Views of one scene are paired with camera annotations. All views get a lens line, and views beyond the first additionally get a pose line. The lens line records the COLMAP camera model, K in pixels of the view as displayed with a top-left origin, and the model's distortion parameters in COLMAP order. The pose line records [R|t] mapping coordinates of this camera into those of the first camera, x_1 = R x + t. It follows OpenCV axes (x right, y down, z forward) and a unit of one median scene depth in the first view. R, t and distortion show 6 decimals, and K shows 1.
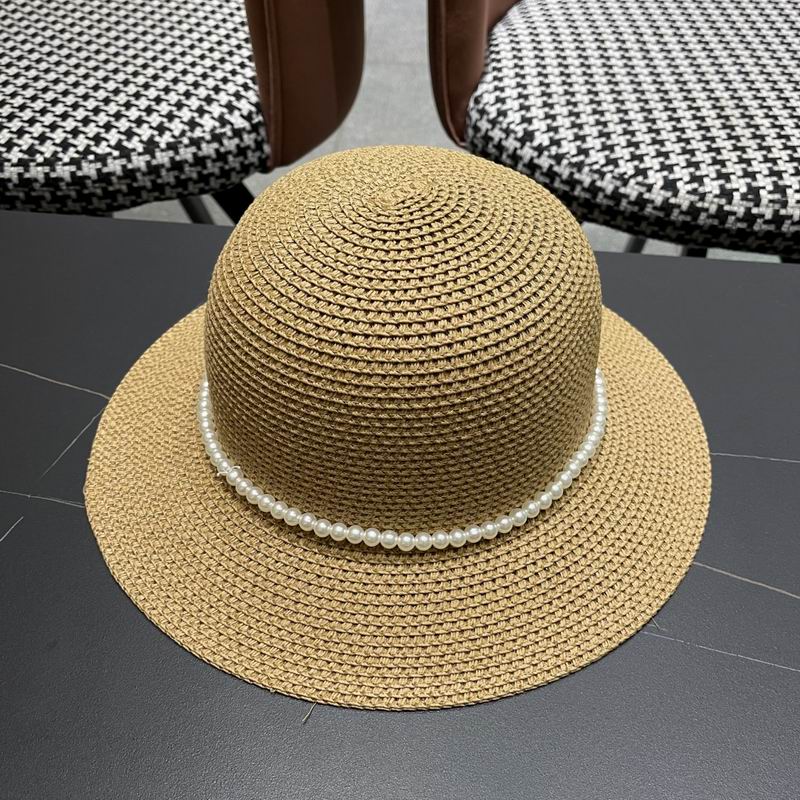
lens RADIAL K [[850.5, 0, 397.2], [0, 850.5, 411.7], [0, 0, 1]] dist [0.016418, 0.000000]
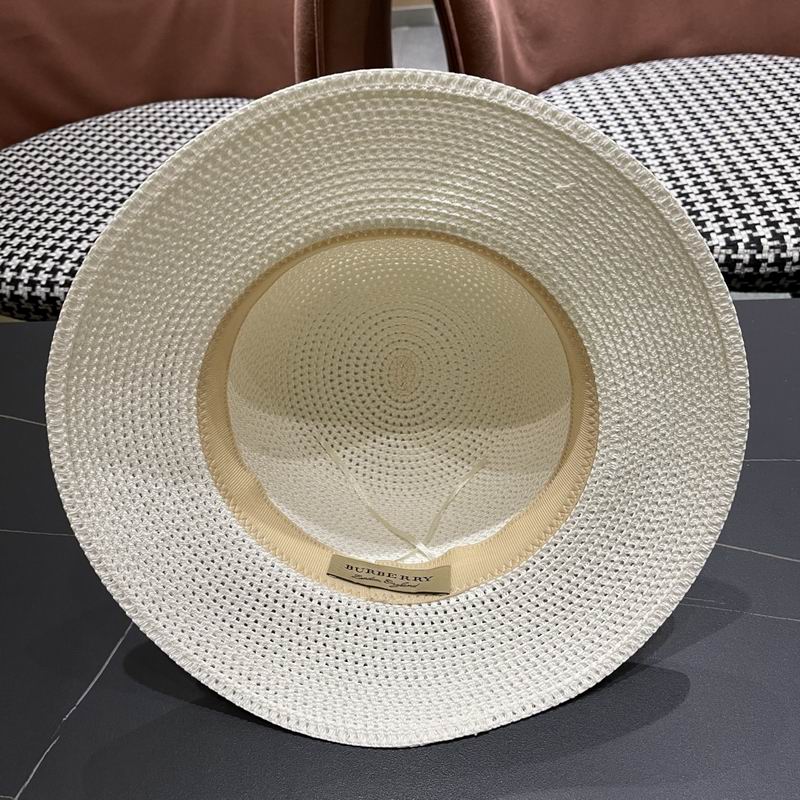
lens RADIAL K [[850.5, 0, 397.7], [0, 850.5, 400.6], [0, 0, 1]] dist [0.016418, 0.000000]
pose [[0.995056, -0.092891, -0.035138, -0.040731], [0.088643, 0.990238, -0.107573, 0.035326], [0.044788, 0.103926, 0.993576, -0.136668]]
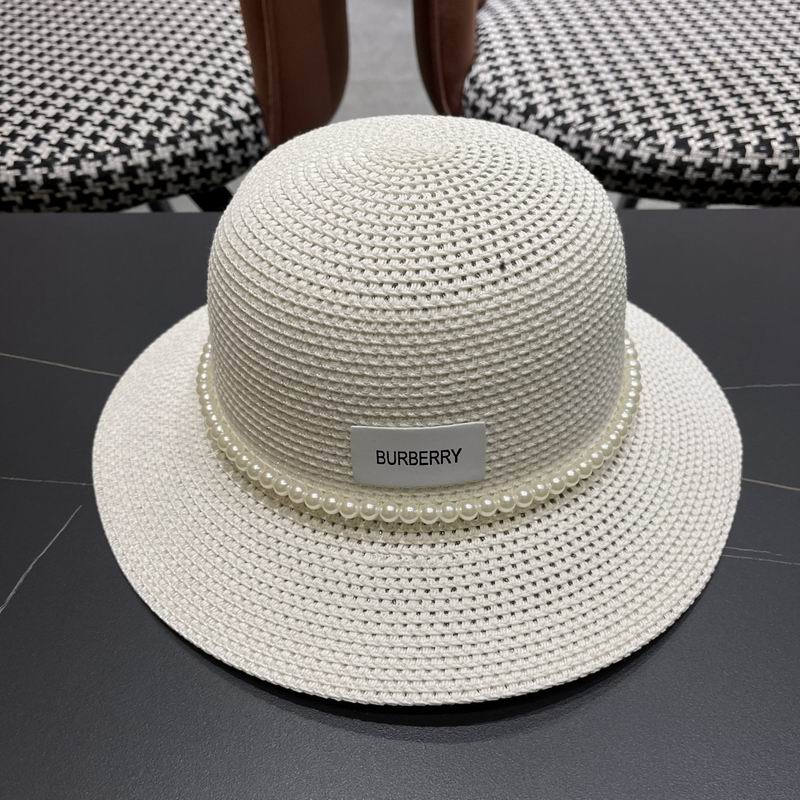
lens RADIAL K [[850.5, 0, 398.6], [0, 850.5, 408.5], [0, 0, 1]] dist [0.016418, 0.000000]
pose [[0.995086, -0.081054, 0.056861, -0.087701], [0.083473, 0.995644, -0.041540, 0.054357], [-0.053247, 0.046082, 0.997518, 0.031556]]
